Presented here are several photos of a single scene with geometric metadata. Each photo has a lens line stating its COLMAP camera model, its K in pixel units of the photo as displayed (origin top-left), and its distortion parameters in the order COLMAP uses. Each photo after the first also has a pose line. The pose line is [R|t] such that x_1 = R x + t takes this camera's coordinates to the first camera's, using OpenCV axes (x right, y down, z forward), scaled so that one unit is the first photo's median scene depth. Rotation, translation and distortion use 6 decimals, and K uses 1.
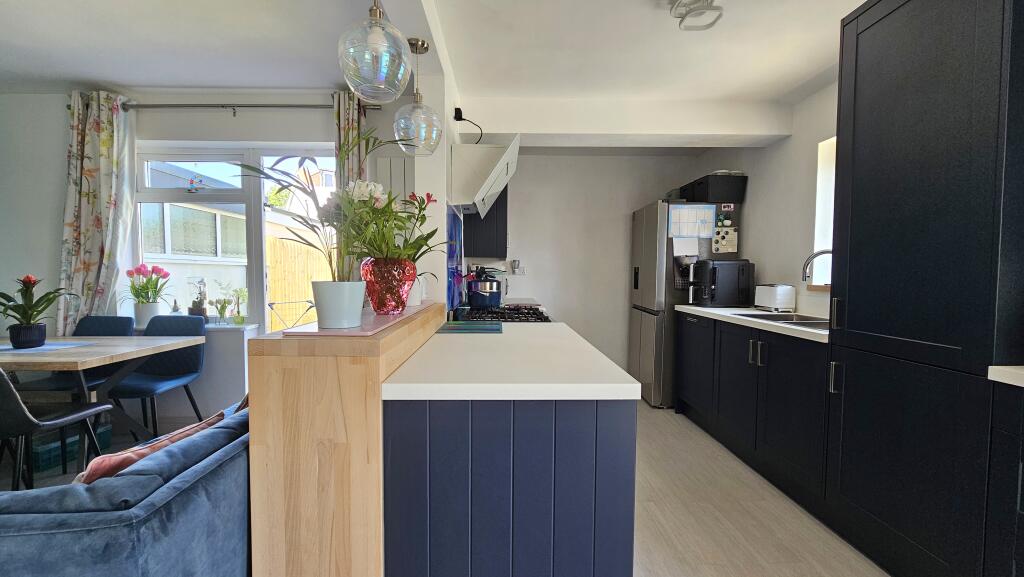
lens RADIAL K [[415.8, 0, 512.6], [0, 415.8, 293.5], [0, 0, 1]] dist [-0.006234, 0.001051]
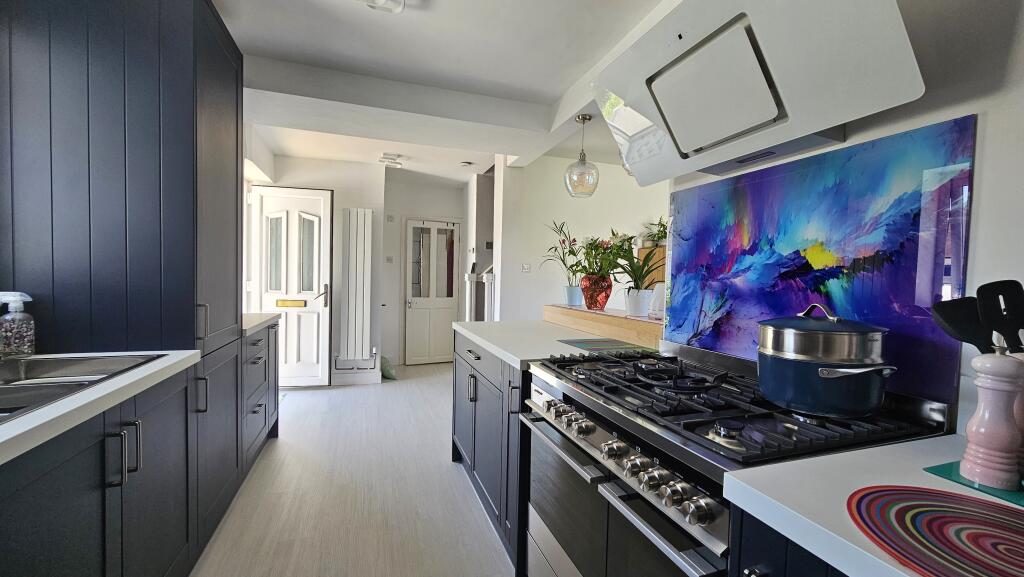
lens RADIAL K [[415.8, 0, 512.0], [0, 415.8, 286.6], [0, 0, 1]] dist [-0.006234, 0.001051]
pose [[-0.953626, -0.006360, -0.300927, 0.251541], [-0.032499, 0.996108, 0.081935, -0.079465], [0.299235, 0.087915, -0.950121, 1.227468]]
